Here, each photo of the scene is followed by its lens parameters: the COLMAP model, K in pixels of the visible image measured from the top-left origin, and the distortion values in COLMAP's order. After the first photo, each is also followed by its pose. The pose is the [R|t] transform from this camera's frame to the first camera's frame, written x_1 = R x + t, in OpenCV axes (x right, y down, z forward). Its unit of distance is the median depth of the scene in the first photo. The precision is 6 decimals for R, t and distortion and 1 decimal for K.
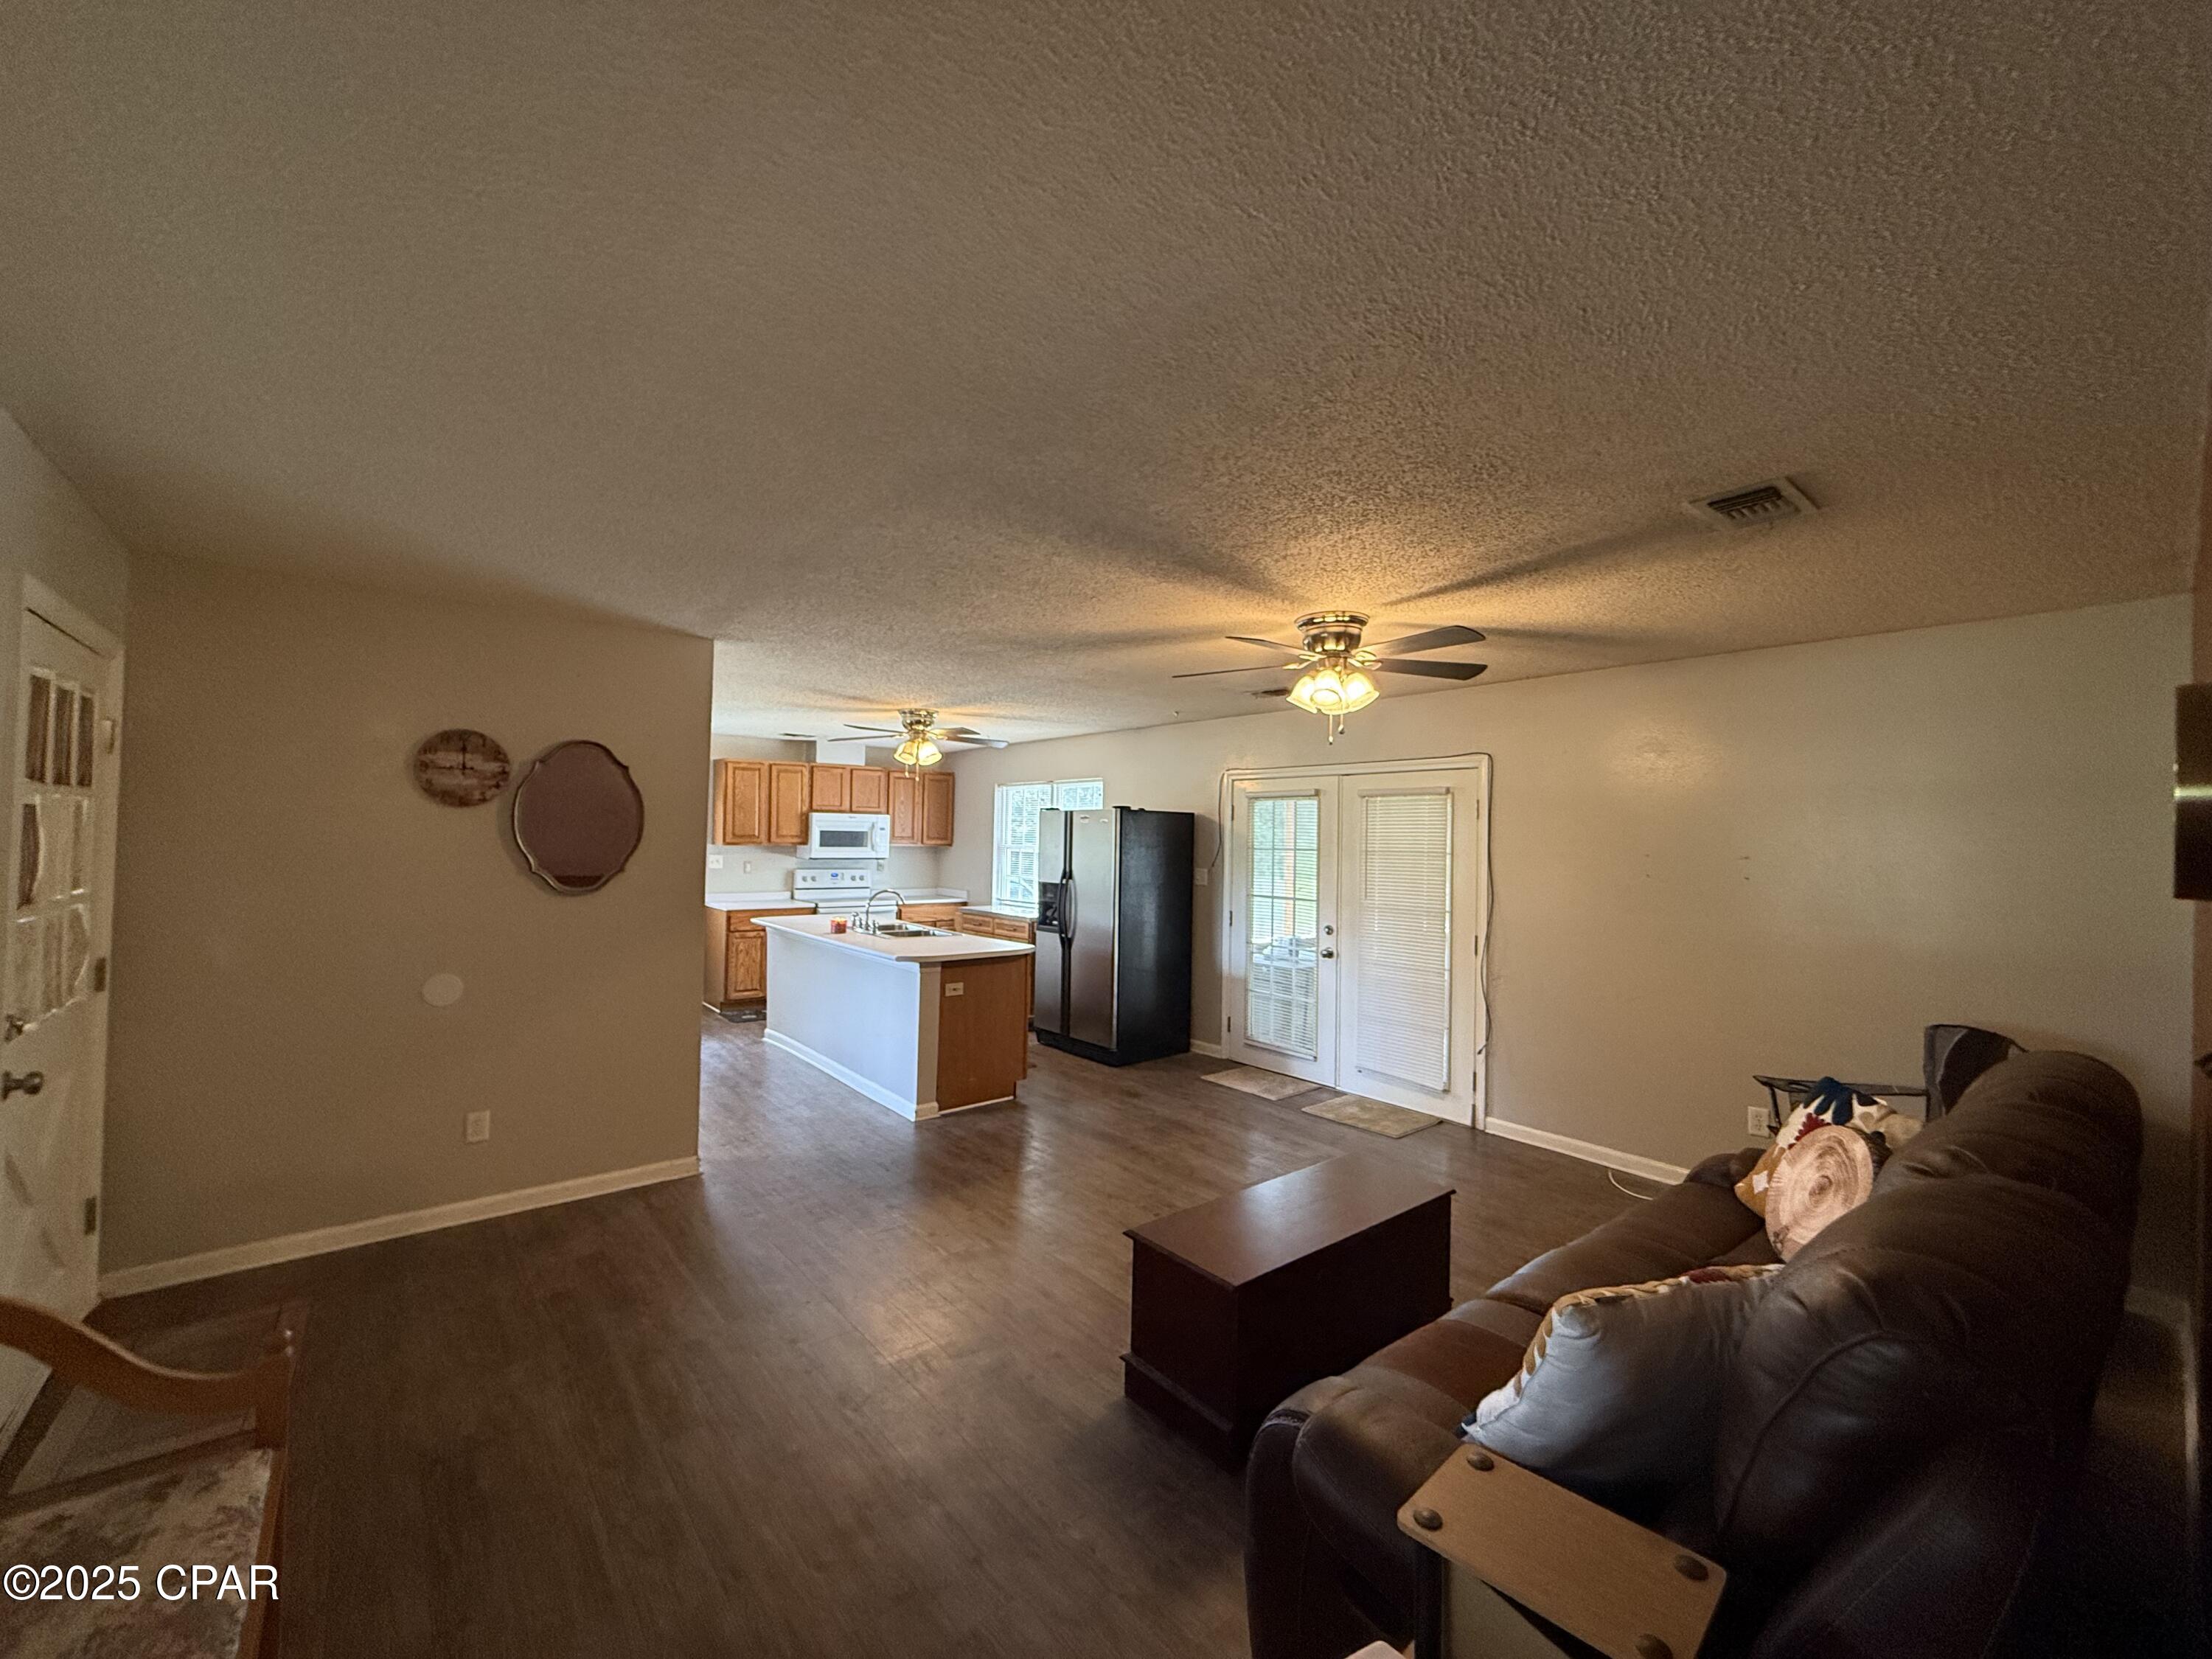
lens RADIAL K [[887.7, 0, 1106.0], [0, 887.7, 829.5], [0, 0, 1]] dist [-0.000187, -0.000295]
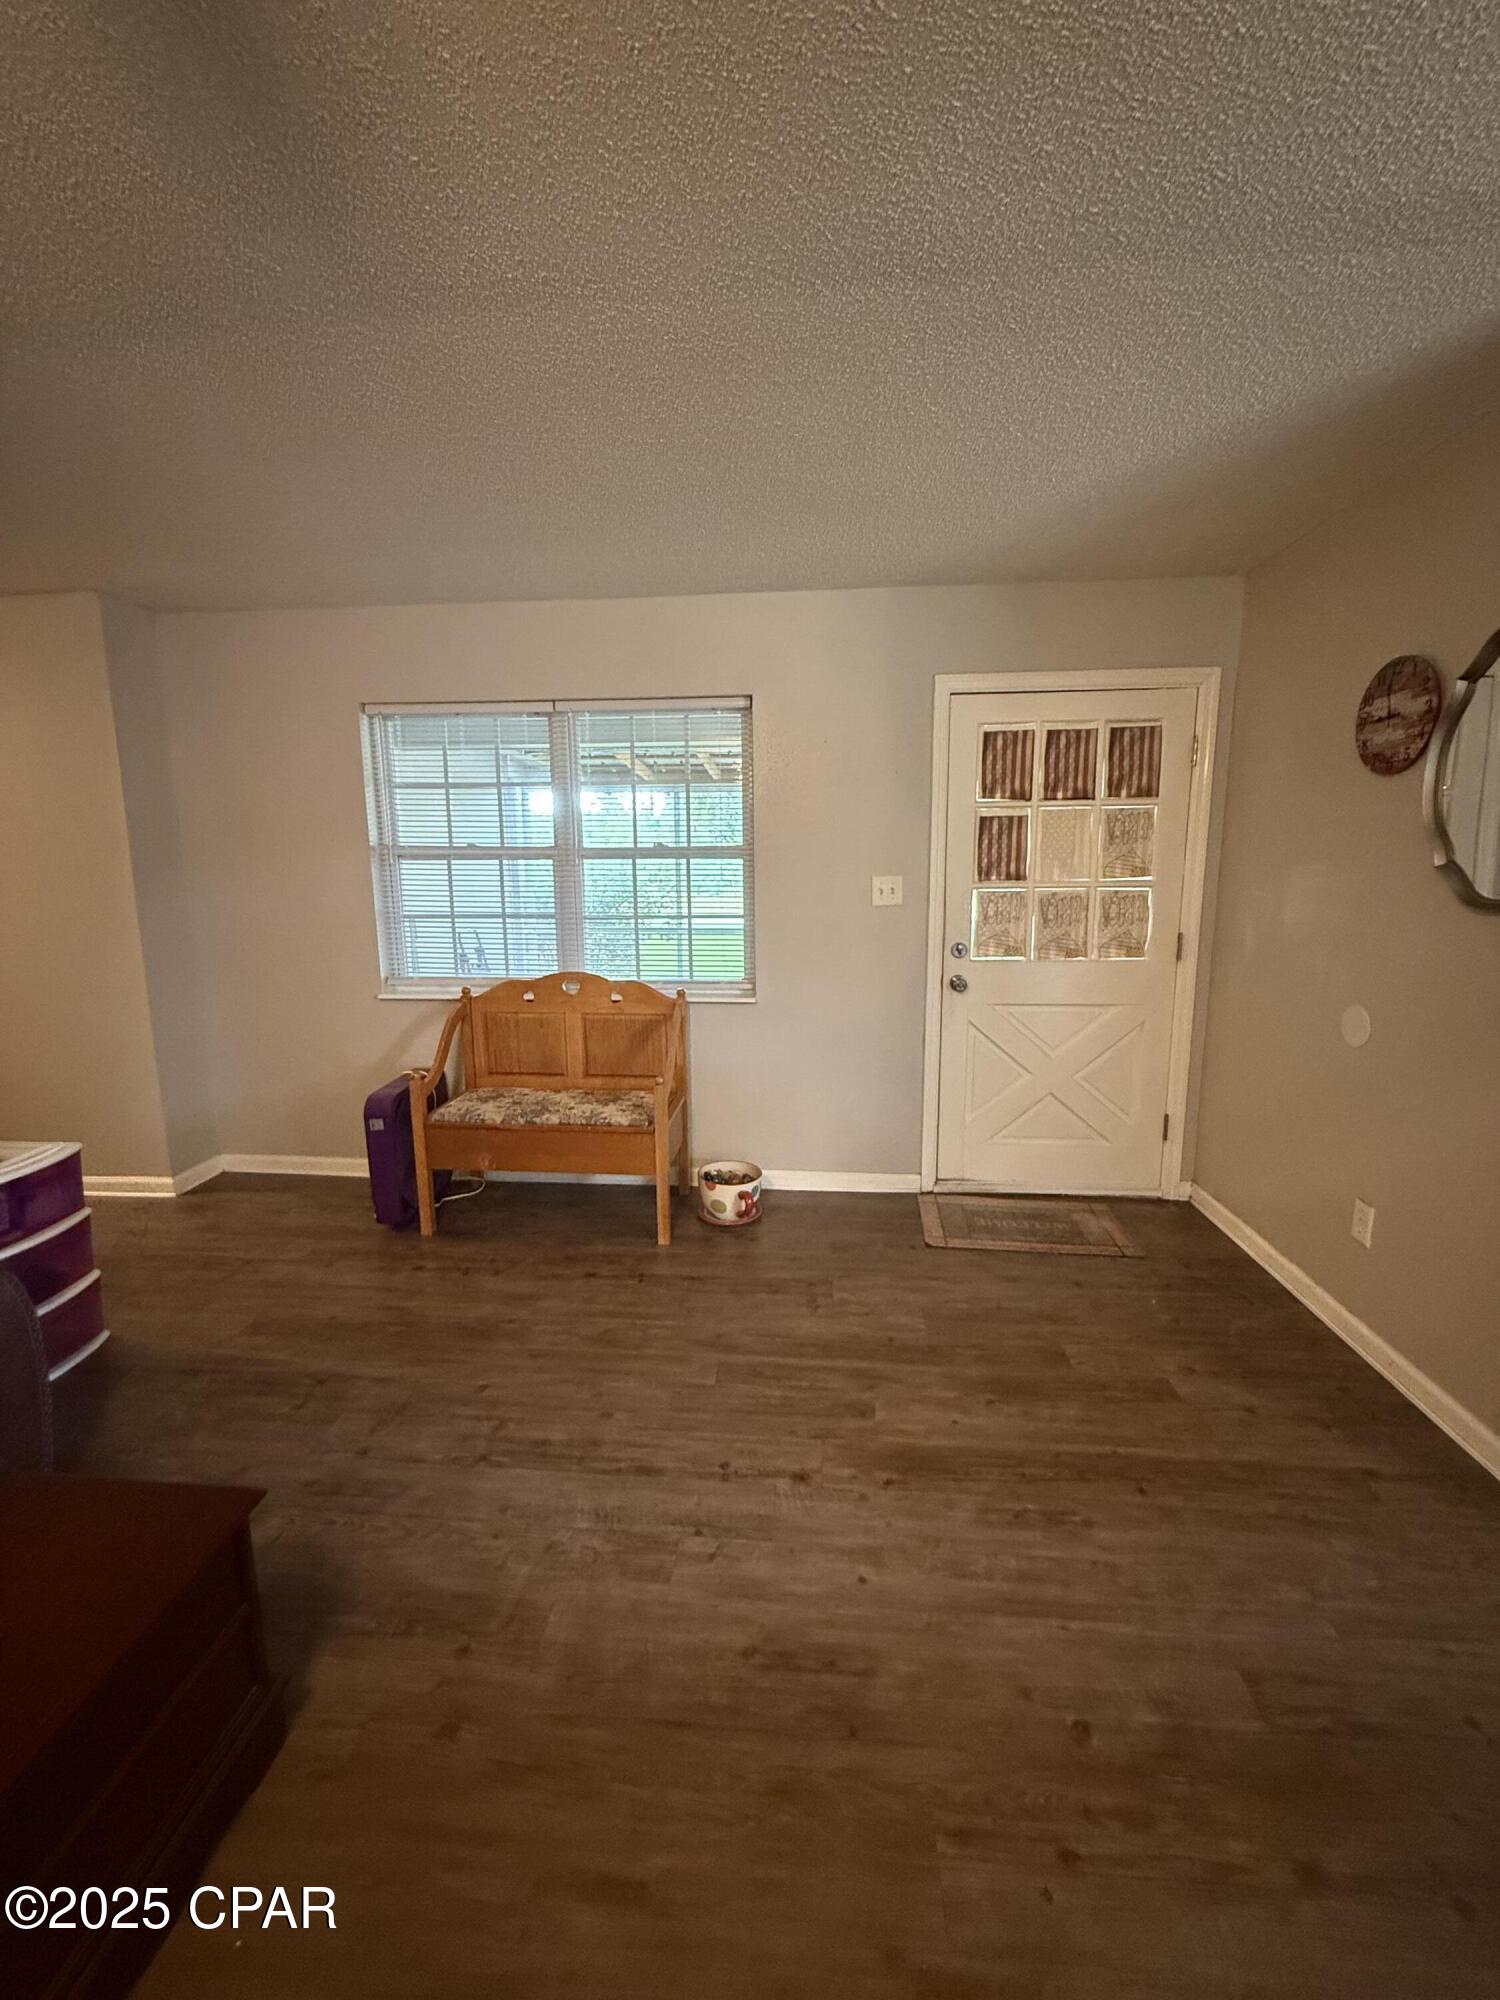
lens RADIAL K [[802.6, 0, 744.0], [0, 802.6, 989.2], [0, 0, 1]] dist [-0.000187, -0.000295]
pose [[-0.704277, 0.099612, -0.702902, 0.054615], [0.003731, 0.990613, 0.136647, 0.030597], [0.709916, 0.093615, -0.698037, 0.605593]]
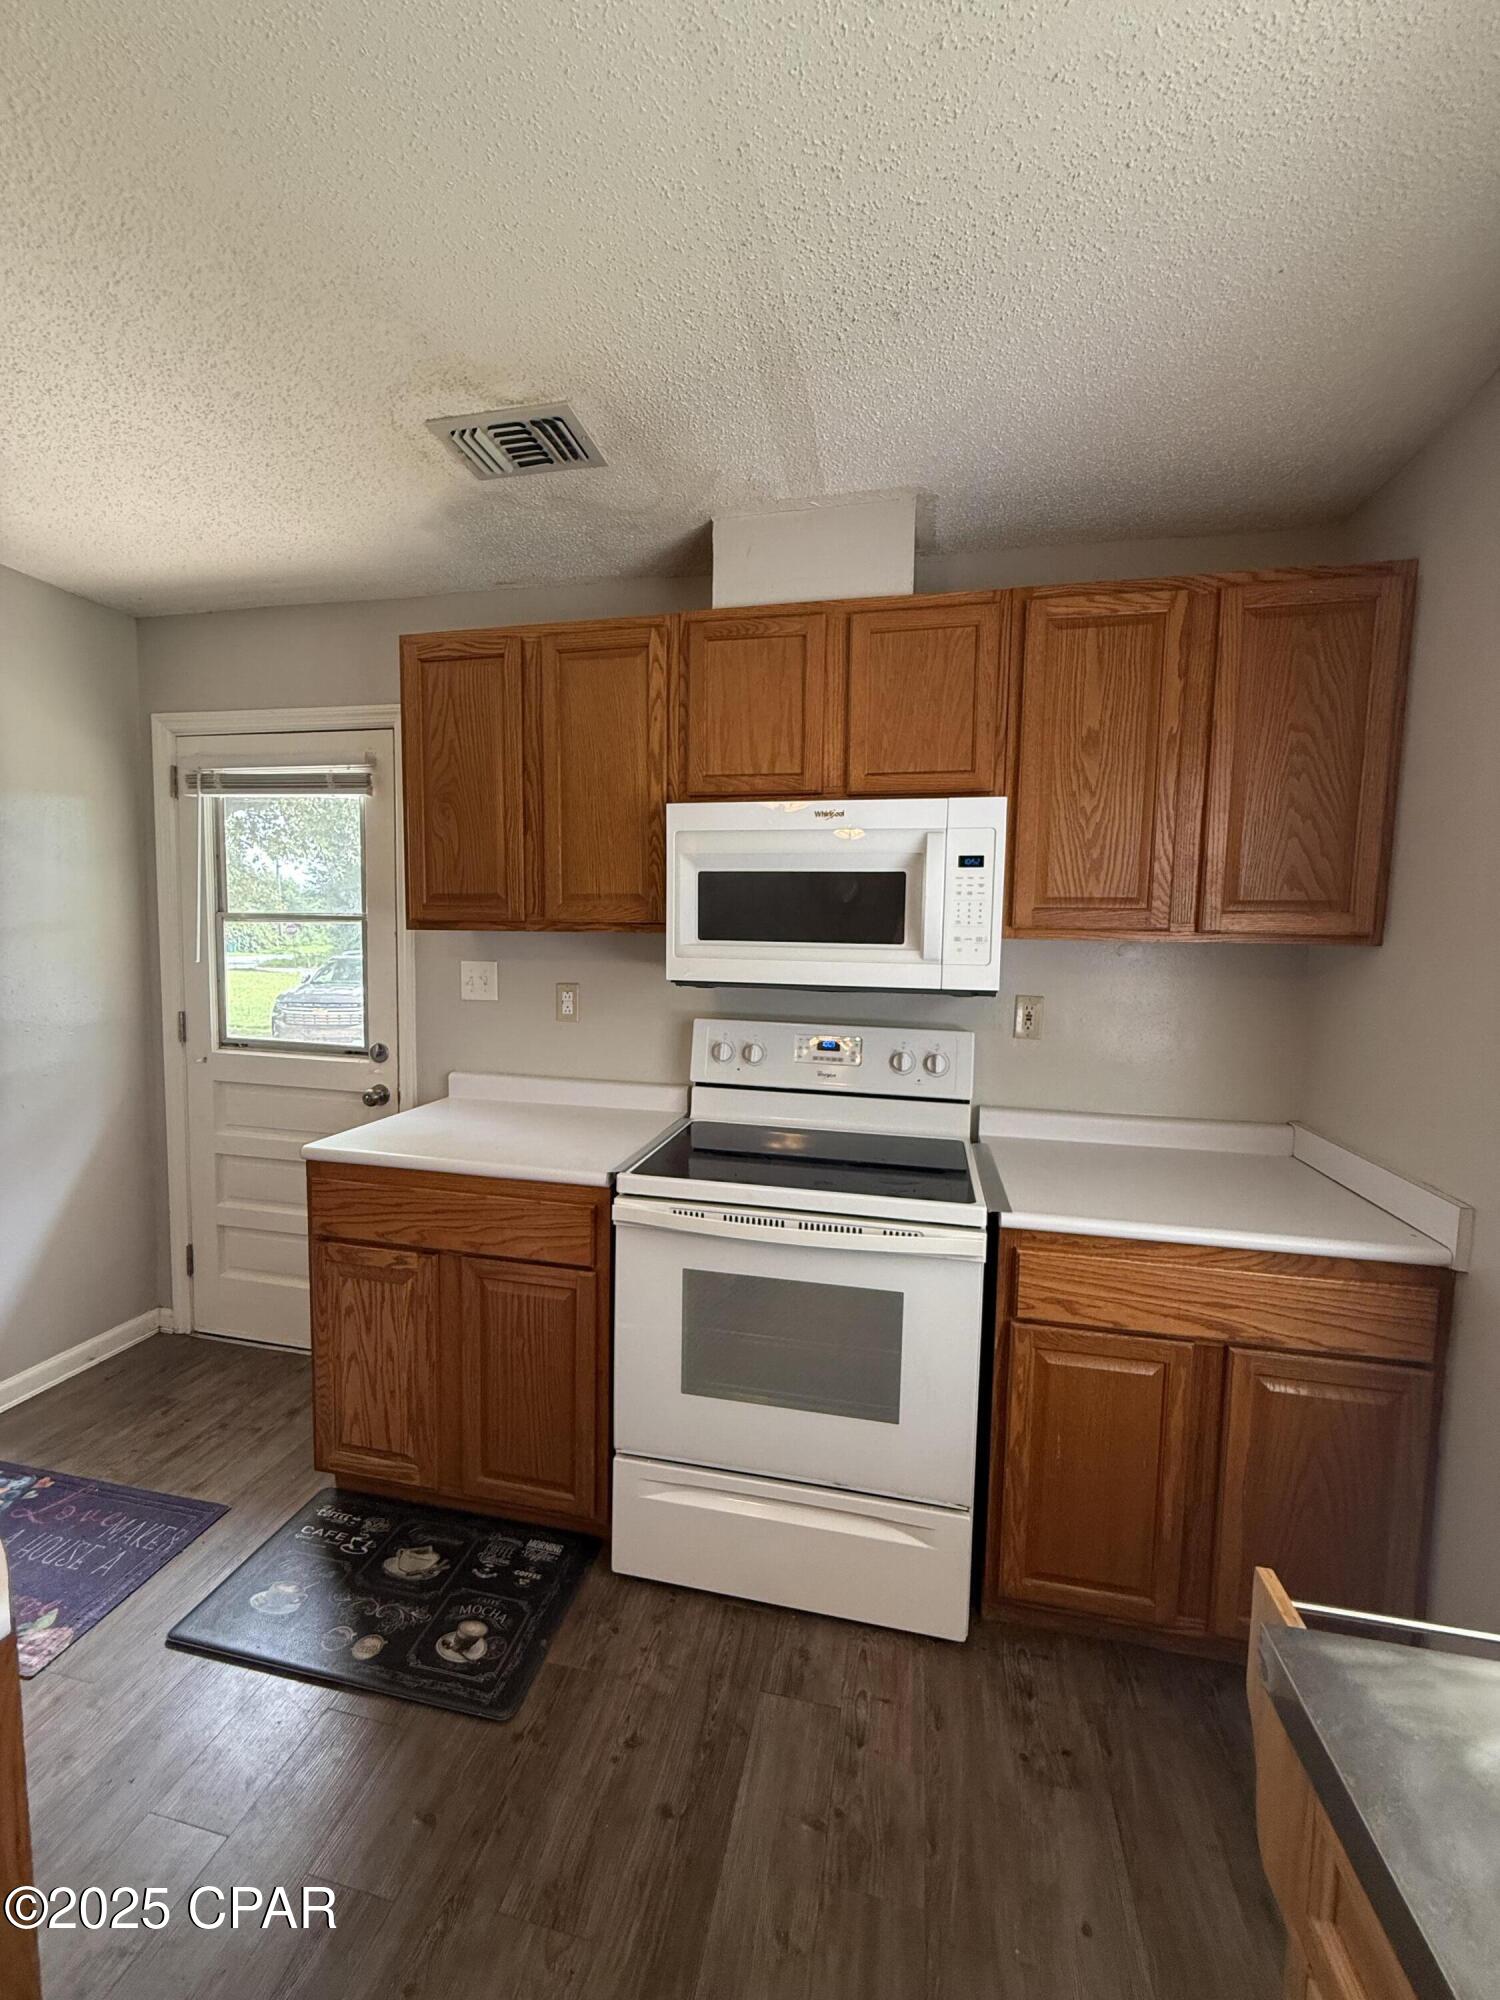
lens RADIAL K [[804.4, 0, 750.0], [0, 804.4, 1000.0], [0, 0, 1]] dist [-0.001991, -0.000115]
pose [[0.617262, 0.055956, -0.784765, -0.178660], [-0.000824, 0.997513, 0.070478, 0.028257], [0.786757, -0.042857, 0.615773, 1.168024]]
